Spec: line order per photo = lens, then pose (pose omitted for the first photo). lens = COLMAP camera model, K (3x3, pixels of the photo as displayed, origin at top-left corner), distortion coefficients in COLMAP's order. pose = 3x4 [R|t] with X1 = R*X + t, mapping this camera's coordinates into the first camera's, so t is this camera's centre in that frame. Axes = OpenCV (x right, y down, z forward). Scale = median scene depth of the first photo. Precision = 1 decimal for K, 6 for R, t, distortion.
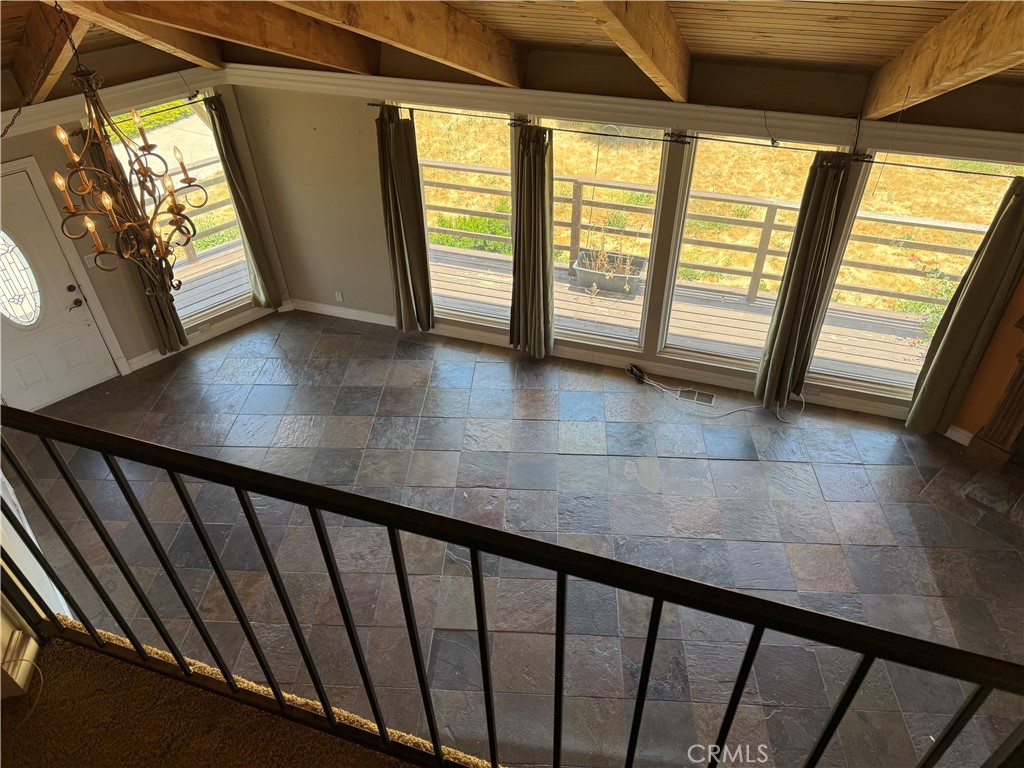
lens RADIAL K [[750.4, 0, 521.5], [0, 750.4, 389.4], [0, 0, 1]] dist [-0.008503, -0.009277]
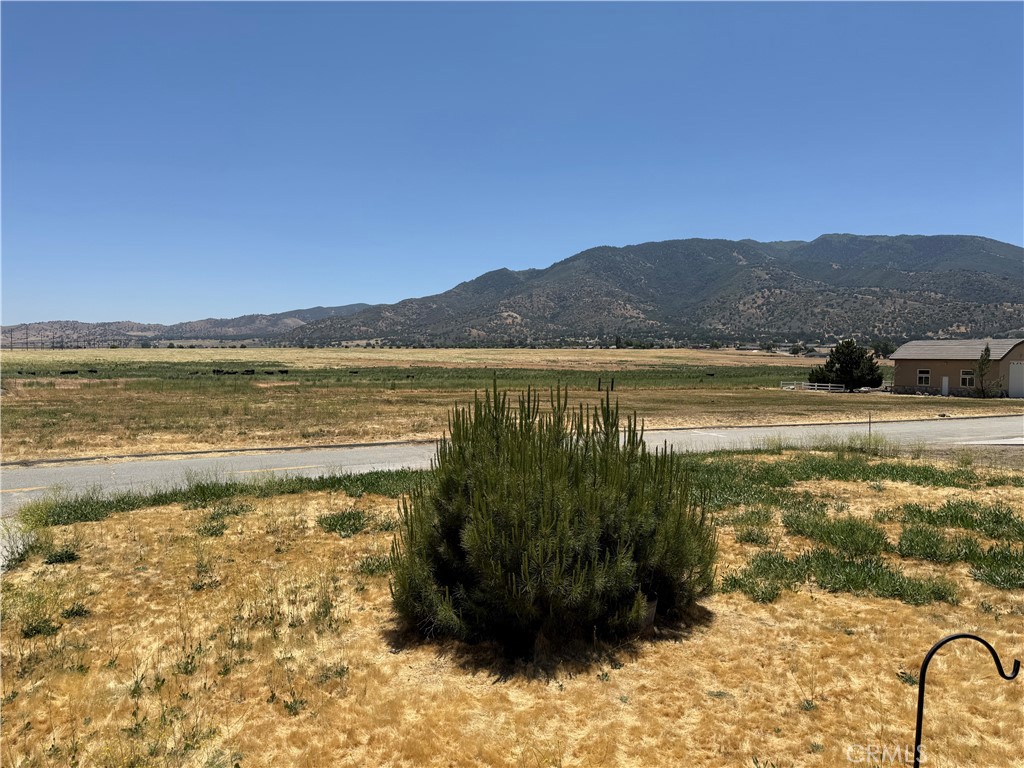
lens RADIAL K [[718.5, 0, 509.1], [0, 718.5, 385.5], [0, 0, 1]] dist [0.119432, -0.162781]
pose [[0.911565, 0.008397, 0.411071, -0.144814], [0.243938, 0.793771, -0.557156, -0.403537], [-0.330974, 0.608159, 0.721525, 1.064763]]
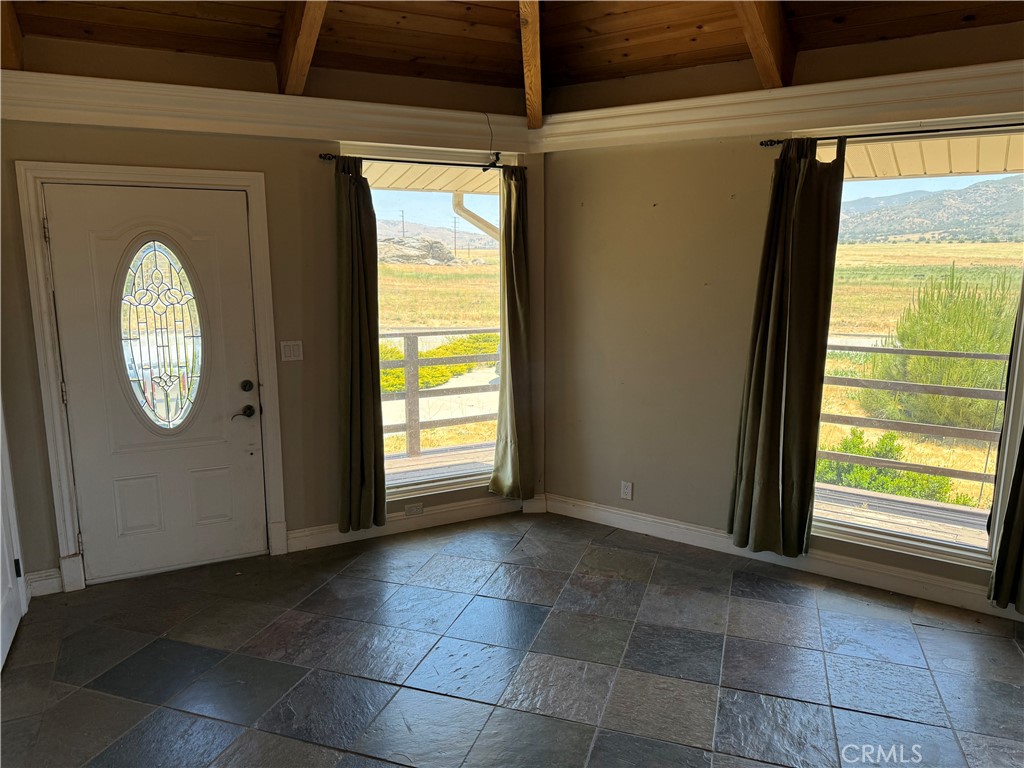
lens RADIAL K [[718.5, 0, 509.1], [0, 718.5, 385.5], [0, 0, 1]] dist [0.119432, -0.162781]
pose [[0.962171, 0.071940, -0.262777, -0.198549], [-0.190813, 0.866388, -0.461479, 0.100163], [0.194468, 0.494163, 0.847340, 0.461371]]
